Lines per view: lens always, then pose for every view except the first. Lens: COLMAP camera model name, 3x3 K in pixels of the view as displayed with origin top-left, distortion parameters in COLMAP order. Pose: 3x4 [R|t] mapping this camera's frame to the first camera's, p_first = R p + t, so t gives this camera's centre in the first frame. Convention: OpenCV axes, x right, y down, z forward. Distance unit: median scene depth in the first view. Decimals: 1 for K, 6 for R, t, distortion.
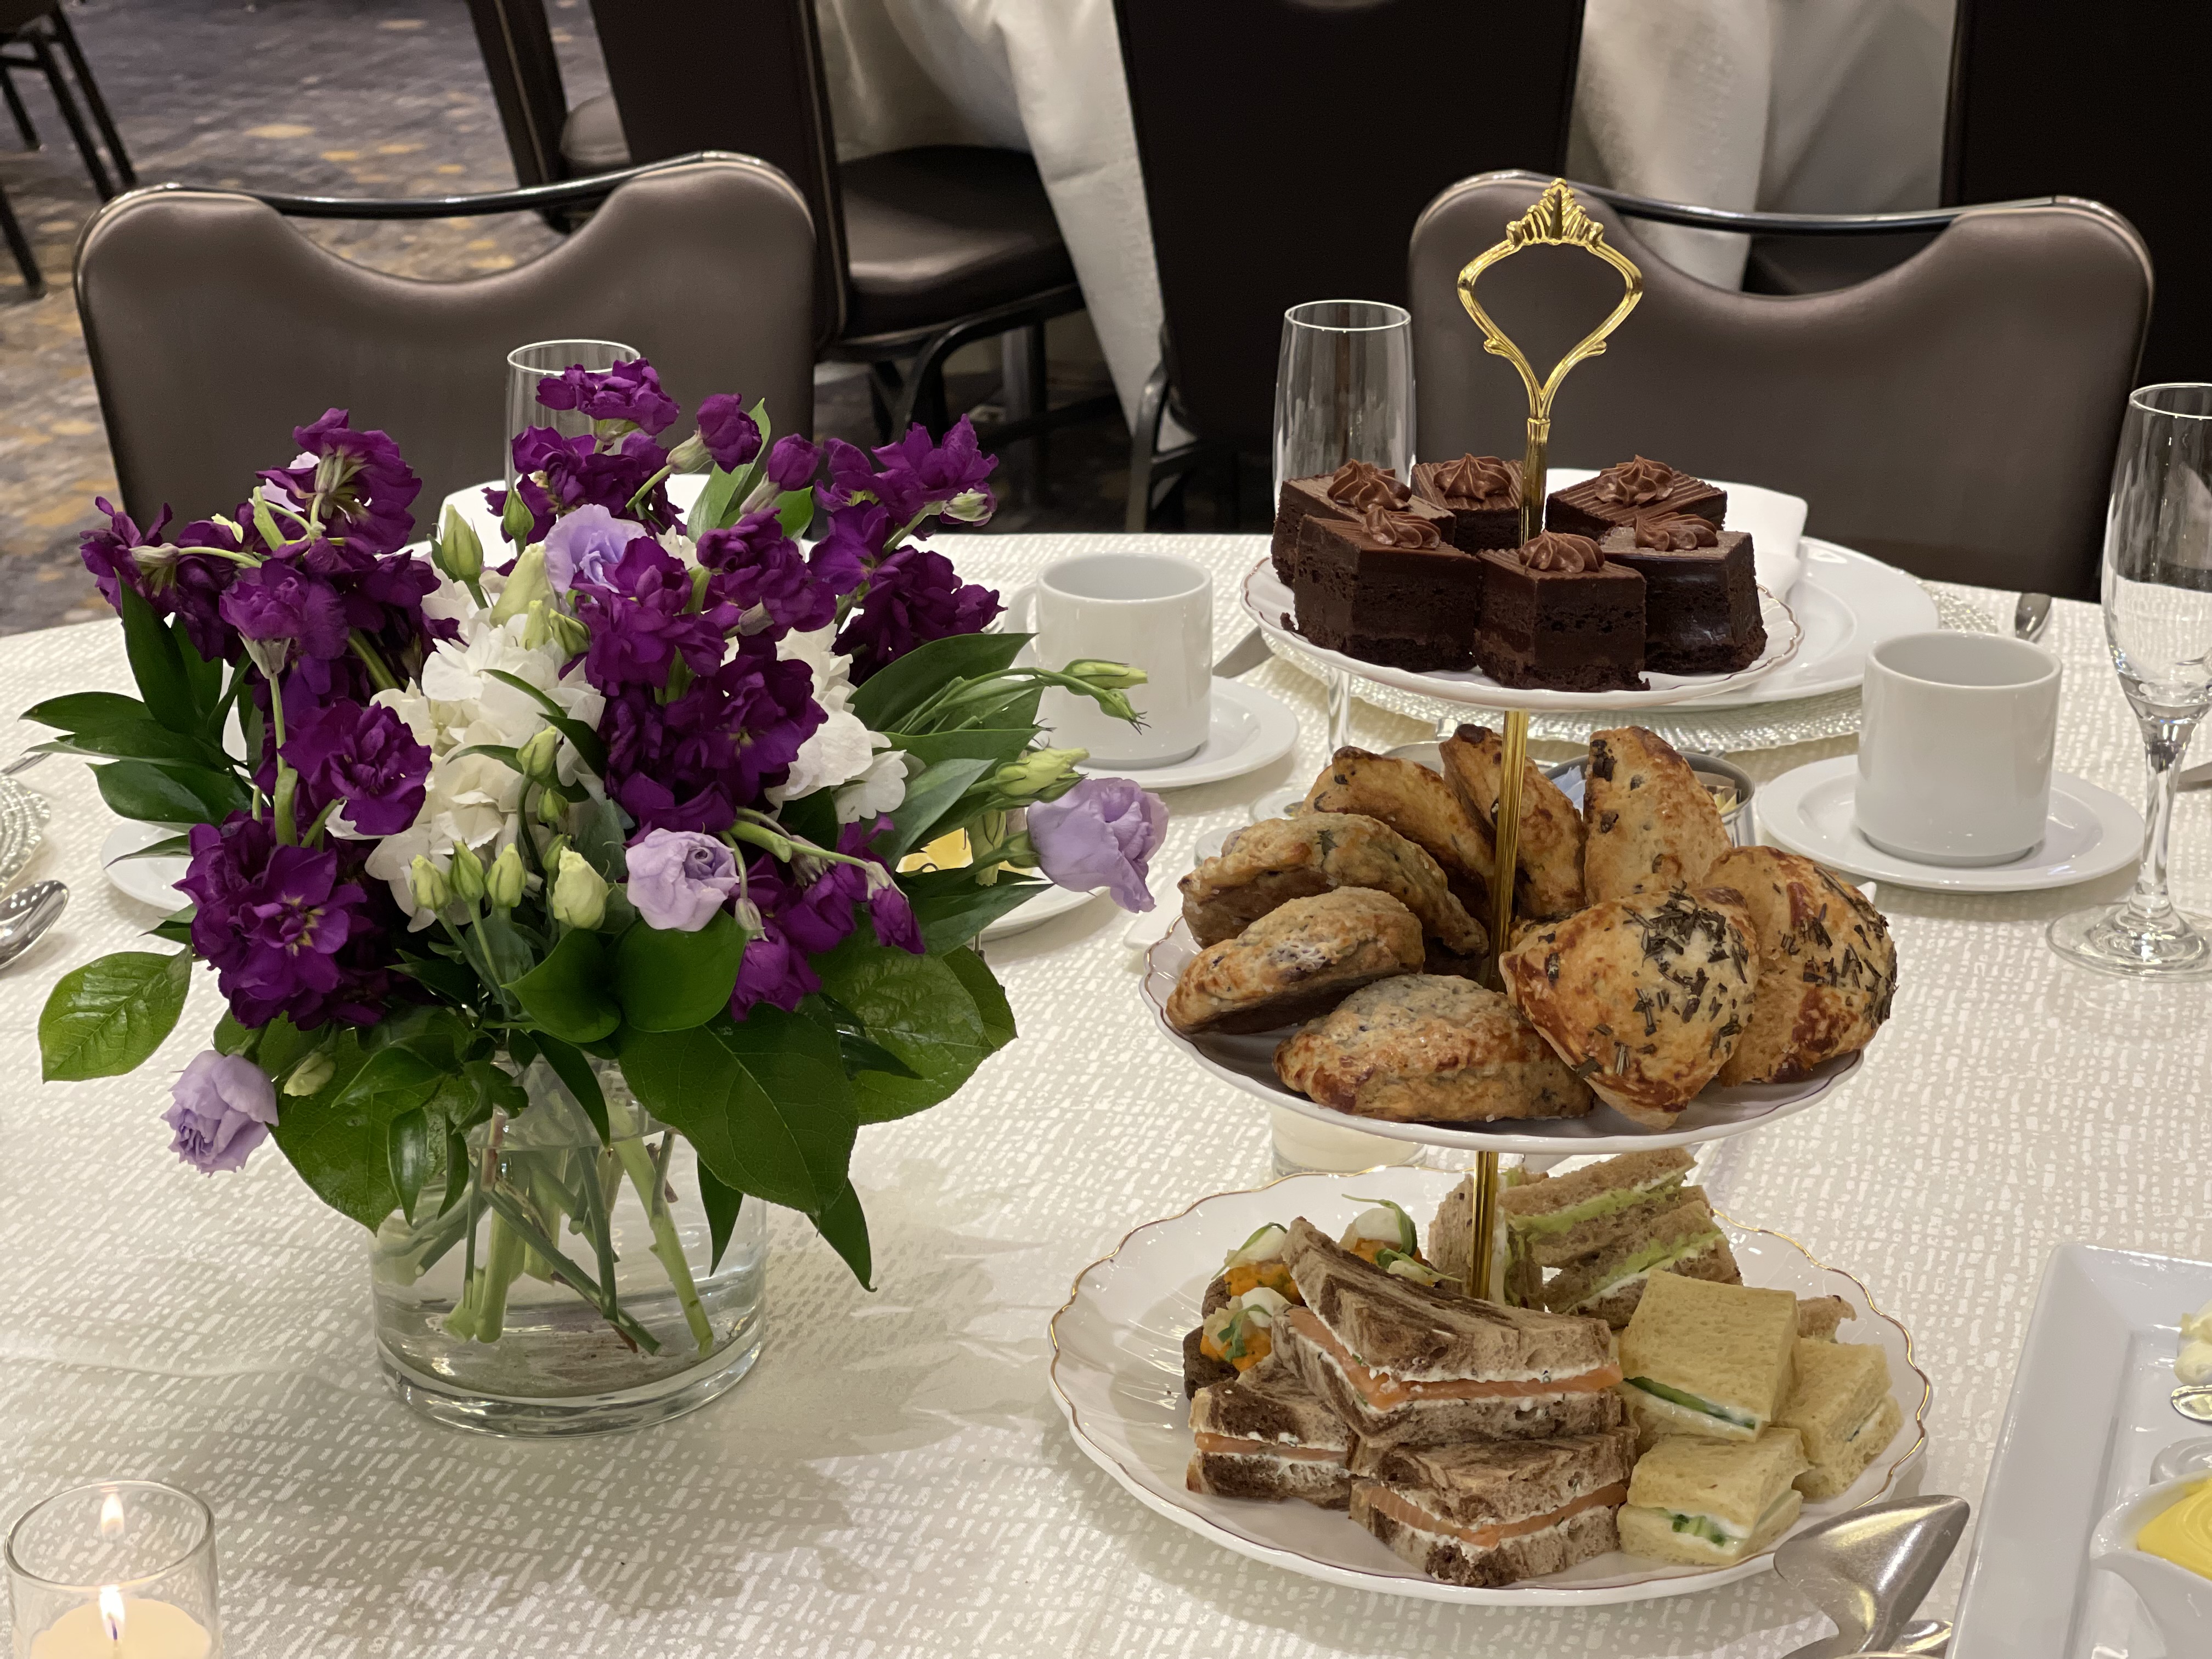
lens RADIAL K [[4091.3, 0, 1106.0], [0, 4091.3, 829.5], [0, 0, 1]] dist [0.186023, 1.006774]
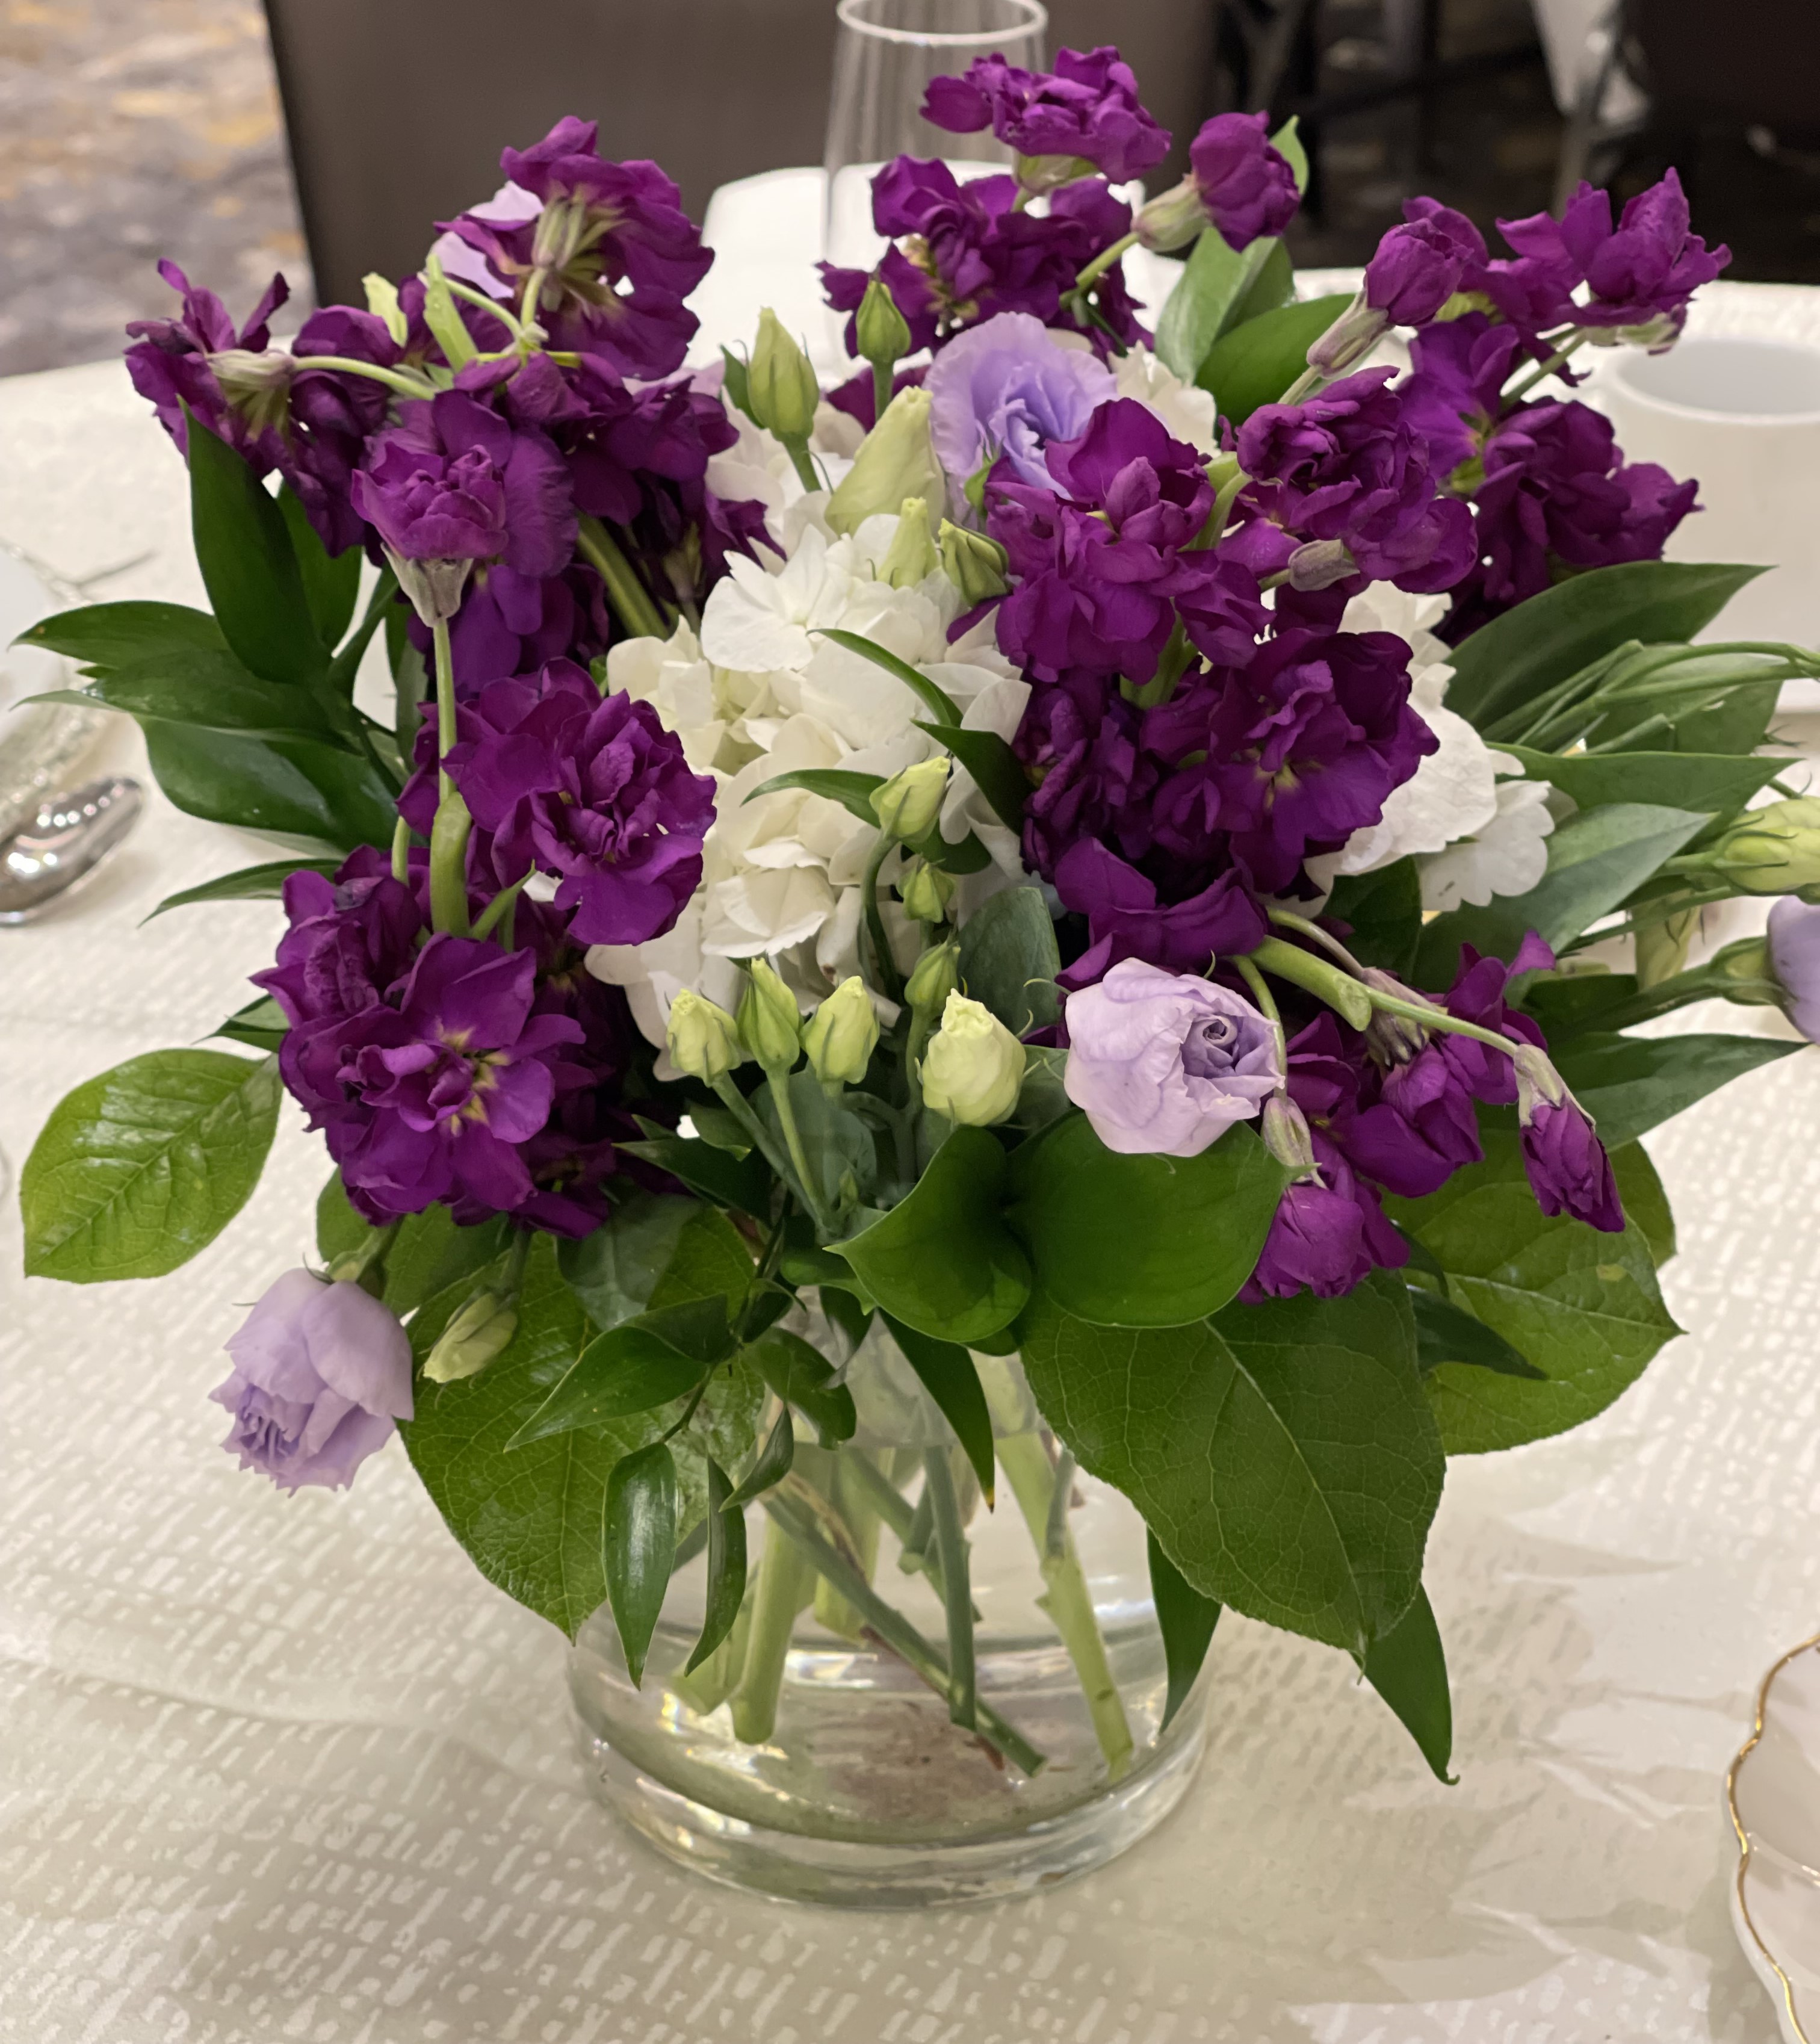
lens RADIAL K [[5989.6, 0, 1058.2], [0, 5989.6, 1022.0], [0, 0, 1]] dist [-0.064688, 8.011354]
pose [[0.993682, 0.058992, -0.095474, -0.036043], [-0.054004, 0.997079, 0.054011, -0.027606], [0.098381, -0.048514, 0.993966, 0.188583]]
